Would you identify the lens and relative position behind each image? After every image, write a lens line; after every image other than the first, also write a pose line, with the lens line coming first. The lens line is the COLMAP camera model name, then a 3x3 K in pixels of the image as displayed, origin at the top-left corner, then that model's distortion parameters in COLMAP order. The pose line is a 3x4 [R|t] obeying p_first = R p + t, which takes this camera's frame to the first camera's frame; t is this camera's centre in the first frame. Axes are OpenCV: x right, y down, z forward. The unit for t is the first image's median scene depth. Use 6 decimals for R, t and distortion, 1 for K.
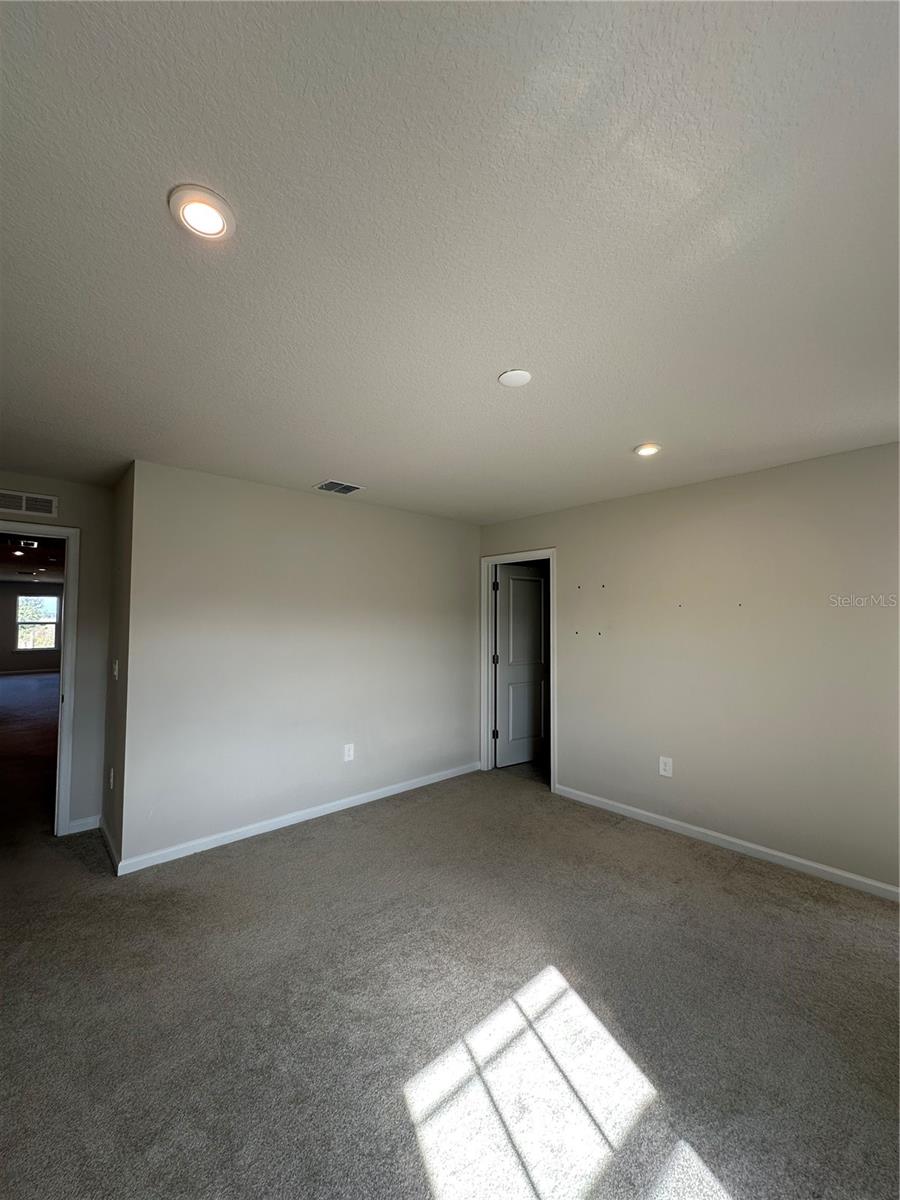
lens RADIAL K [[477.8, 0, 450.0], [0, 477.8, 600.0], [0, 0, 1]] dist [0.000426, 0.000052]
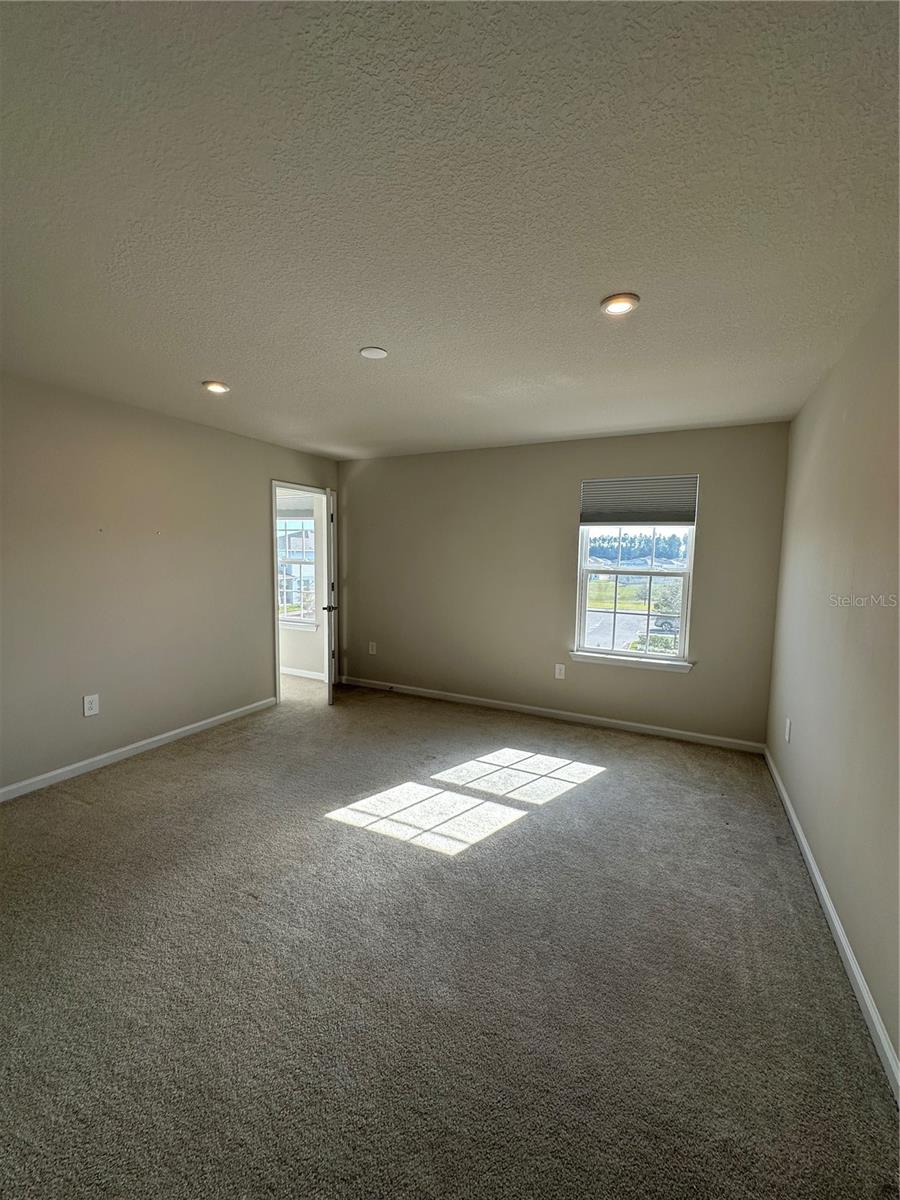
lens RADIAL K [[477.8, 0, 450.0], [0, 477.8, 600.0], [0, 0, 1]] dist [0.000426, 0.000052]
pose [[-0.338589, -0.121094, 0.933110, -1.789138], [-0.057096, 0.992501, 0.108083, 0.008959], [-0.939200, -0.016681, -0.342964, 1.900761]]
